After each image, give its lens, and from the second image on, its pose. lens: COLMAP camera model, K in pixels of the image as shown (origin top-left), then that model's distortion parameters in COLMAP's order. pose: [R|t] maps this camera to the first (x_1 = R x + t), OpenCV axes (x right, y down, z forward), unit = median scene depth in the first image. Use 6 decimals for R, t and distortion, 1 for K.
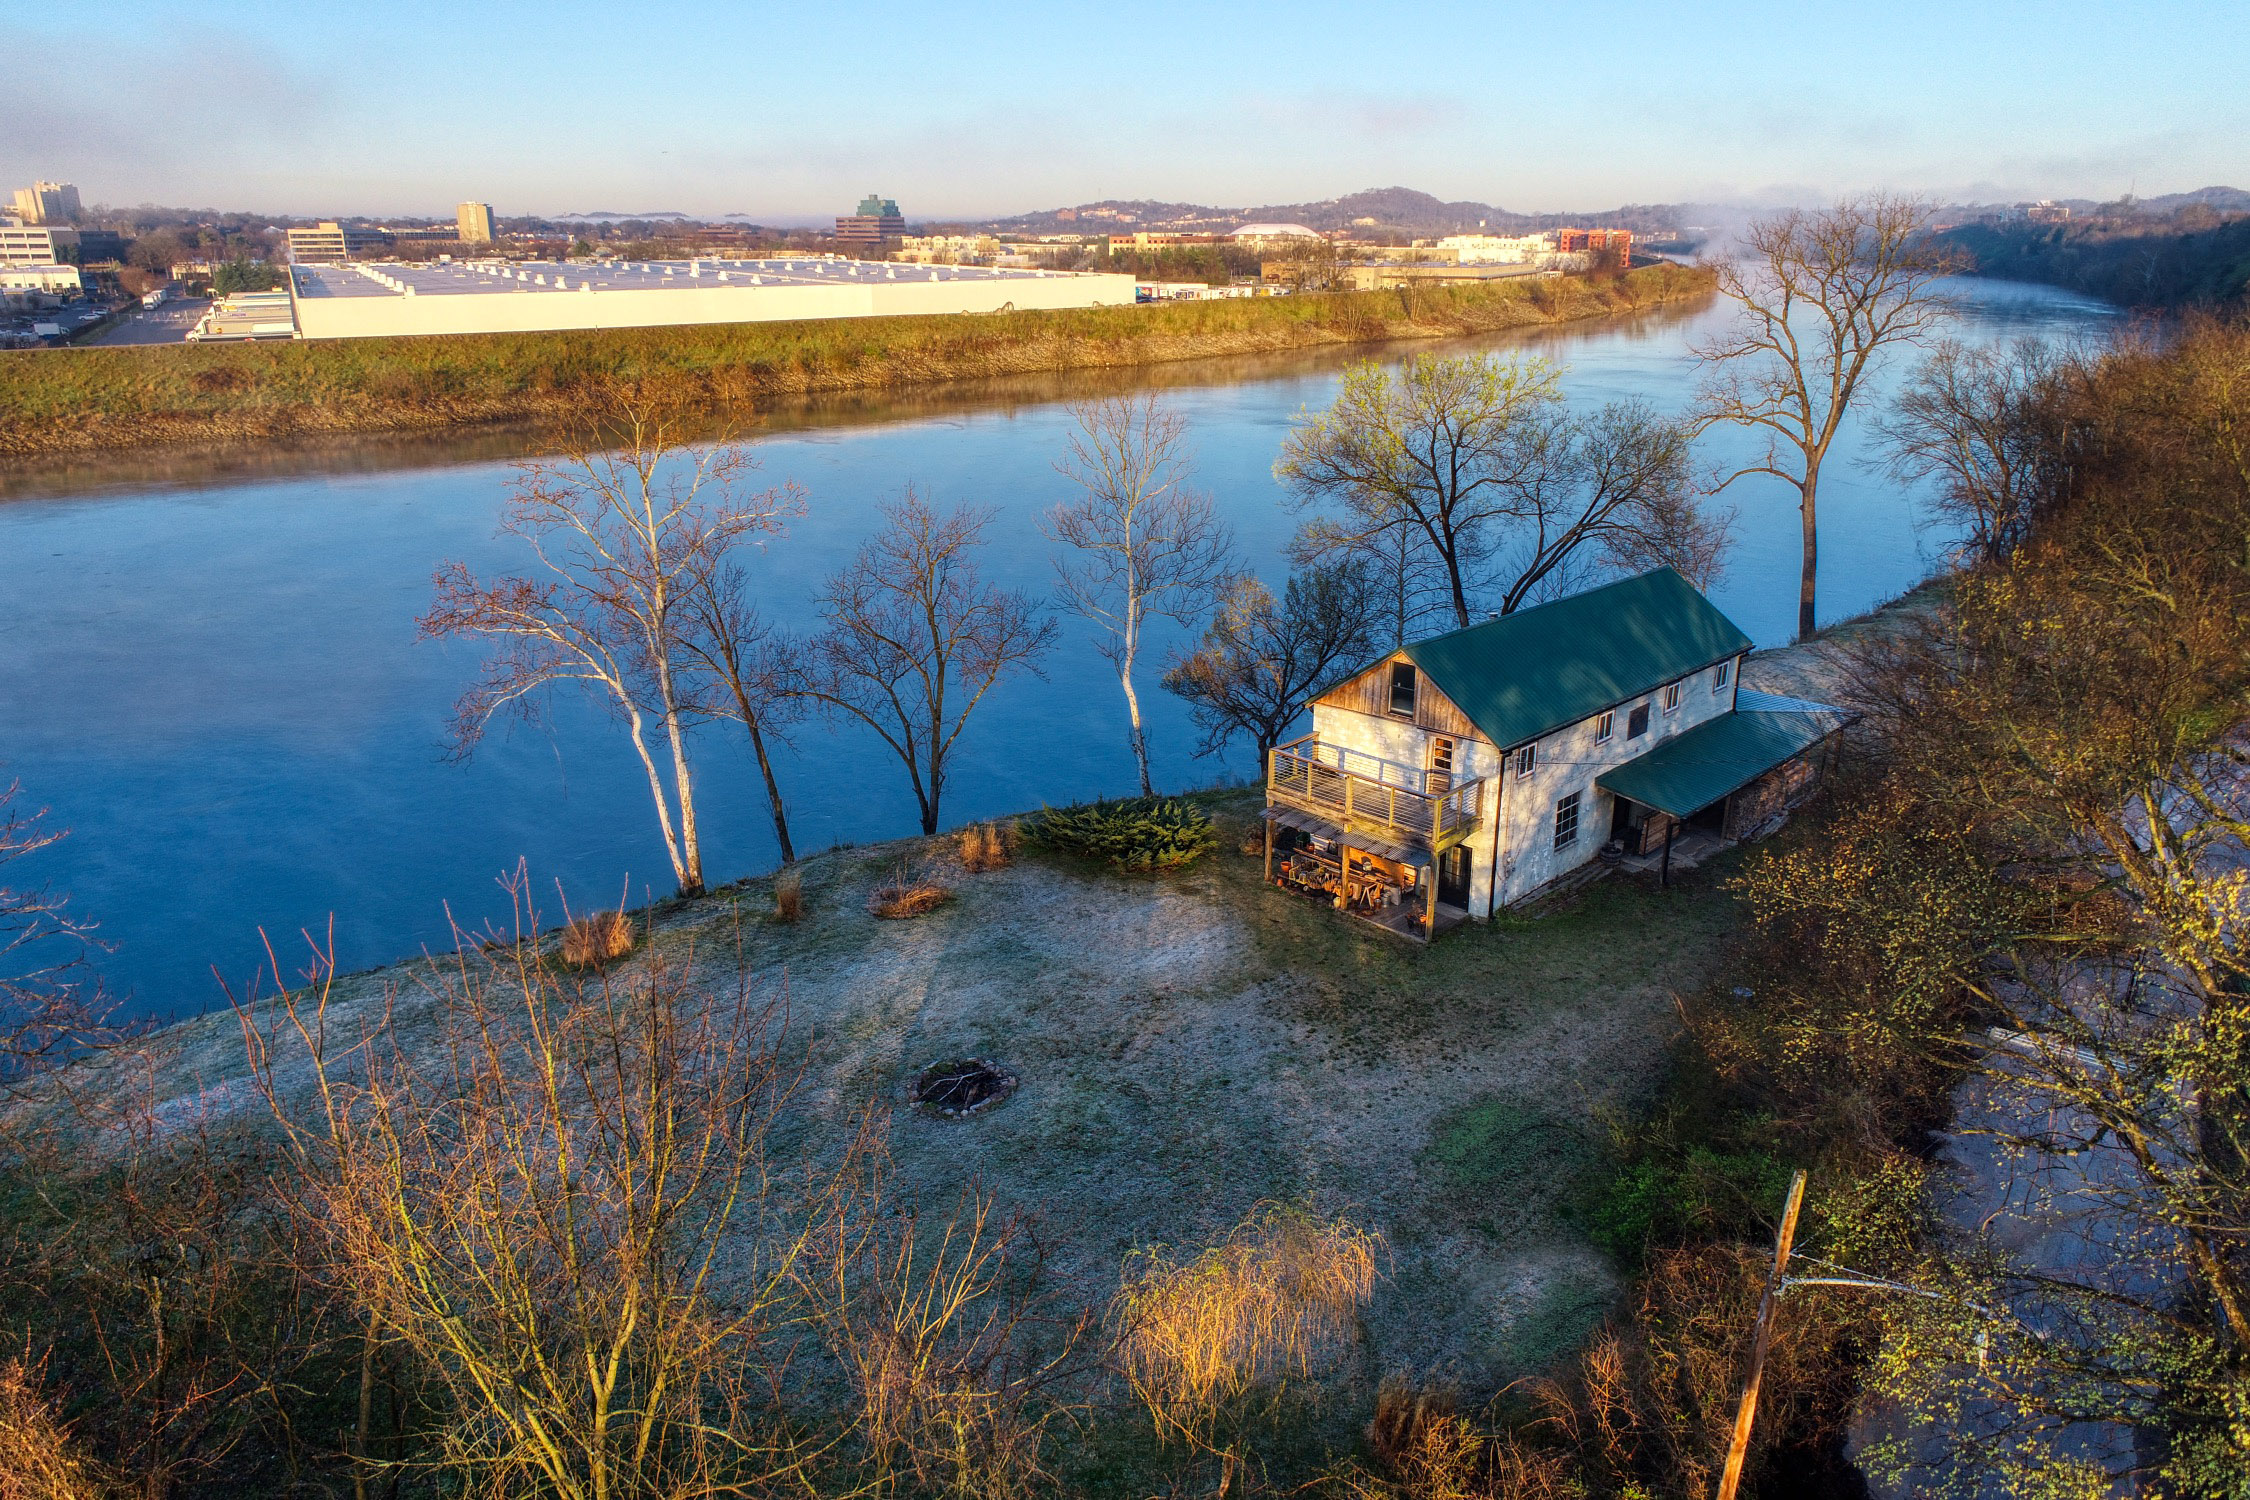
lens RADIAL K [[1508.8, 0, 1125.7], [0, 1508.8, 756.6], [0, 0, 1]] dist [-0.017402, 0.009028]
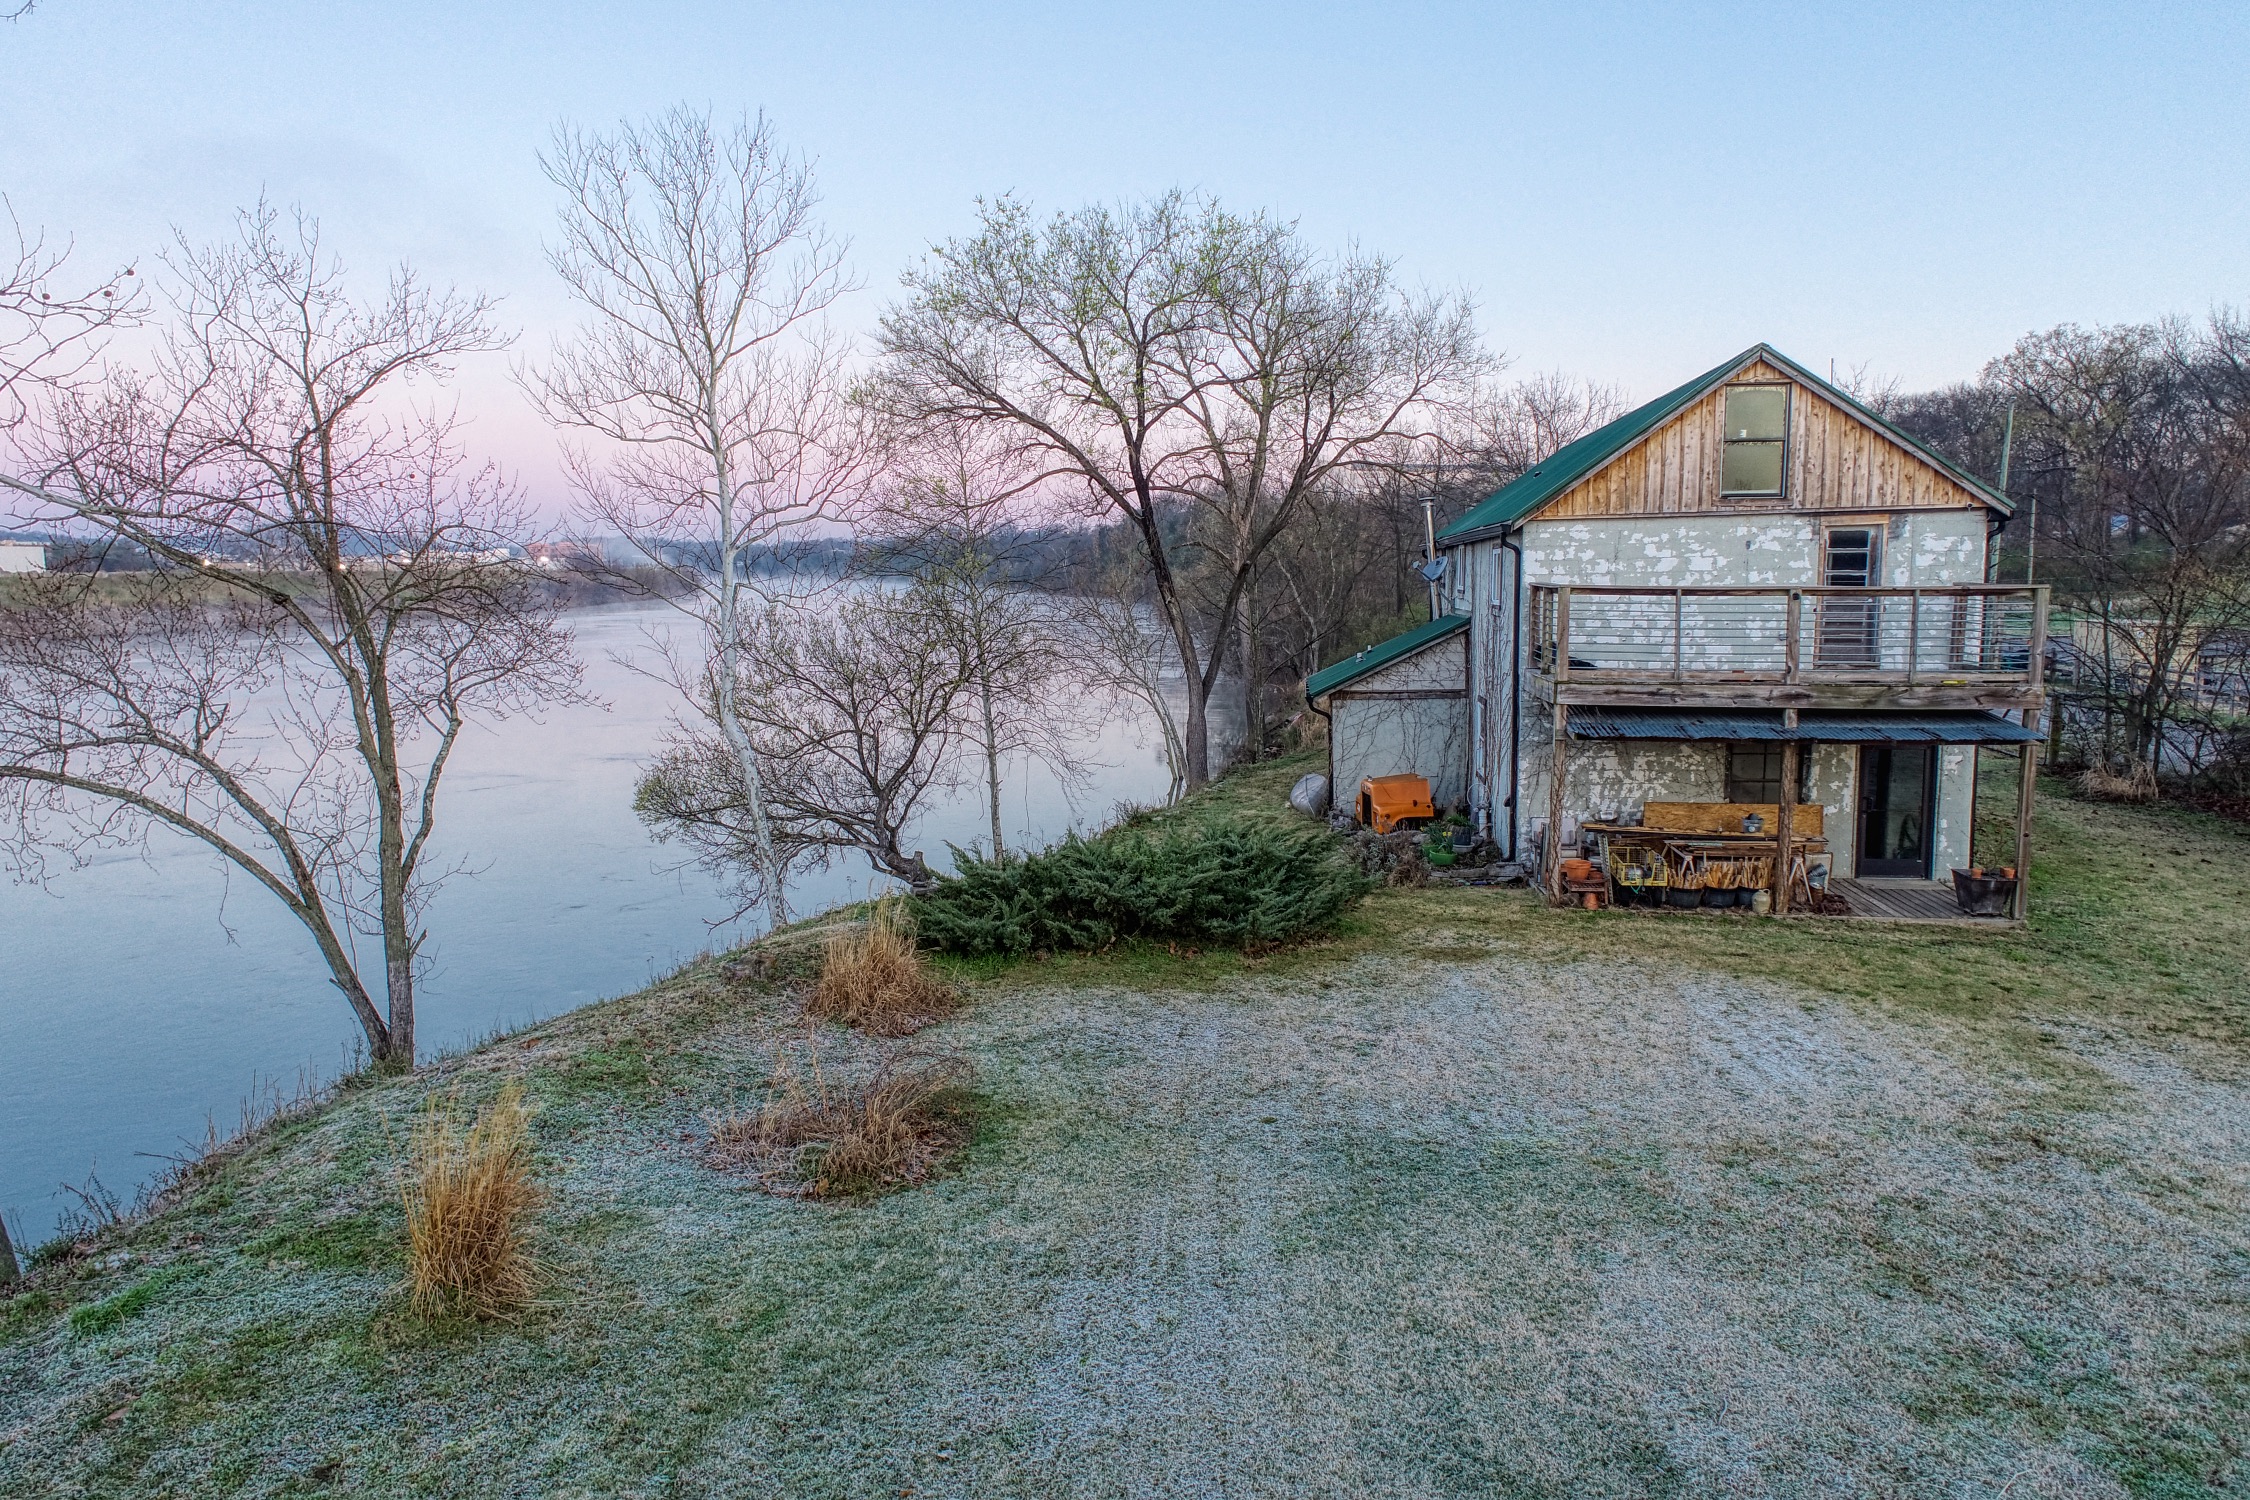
lens RADIAL K [[1508.8, 0, 1125.5], [0, 1508.8, 754.2], [0, 0, 1]] dist [-0.017402, 0.009028]
pose [[0.789033, -0.075863, 0.609648, -0.142120], [0.203410, 0.968635, -0.142728, 0.041235], [-0.579699, 0.236626, 0.779716, 0.390086]]
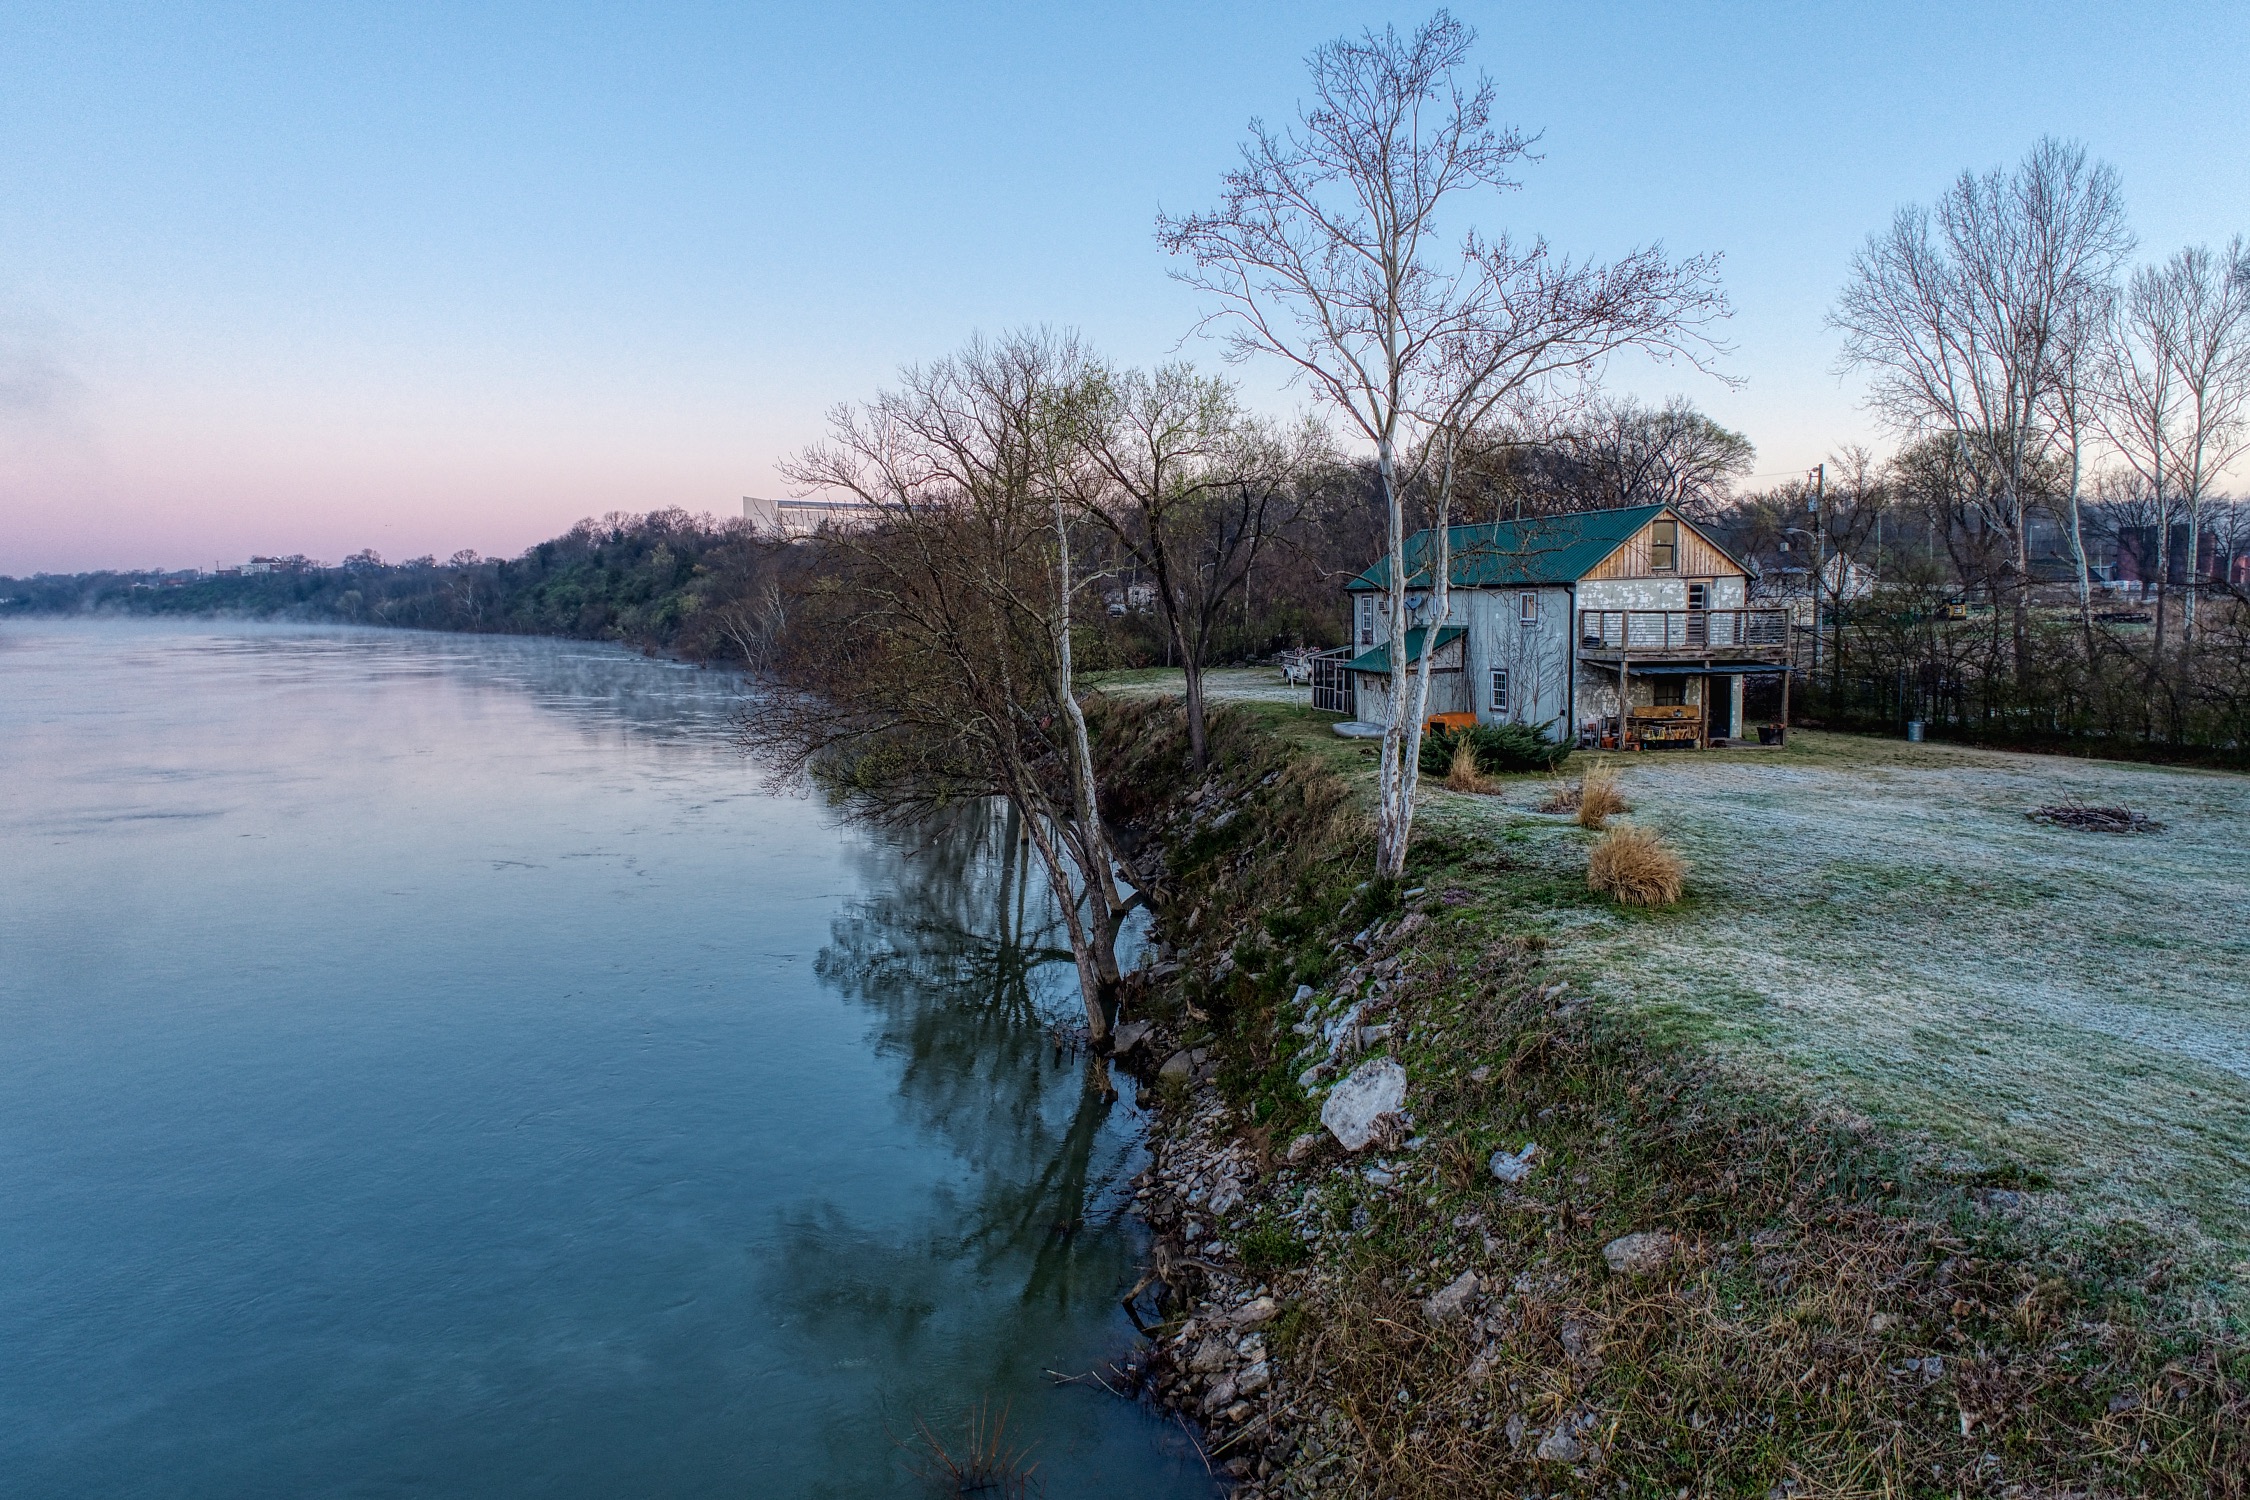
lens RADIAL K [[1508.8, 0, 1129.9], [0, 1508.8, 747.7], [0, 0, 1]] dist [-0.017402, 0.009028]
pose [[0.474830, -0.088484, 0.875618, -0.493322], [0.296016, 0.953022, -0.064218, 0.025878], [-0.828801, 0.289689, 0.478716, 0.429324]]
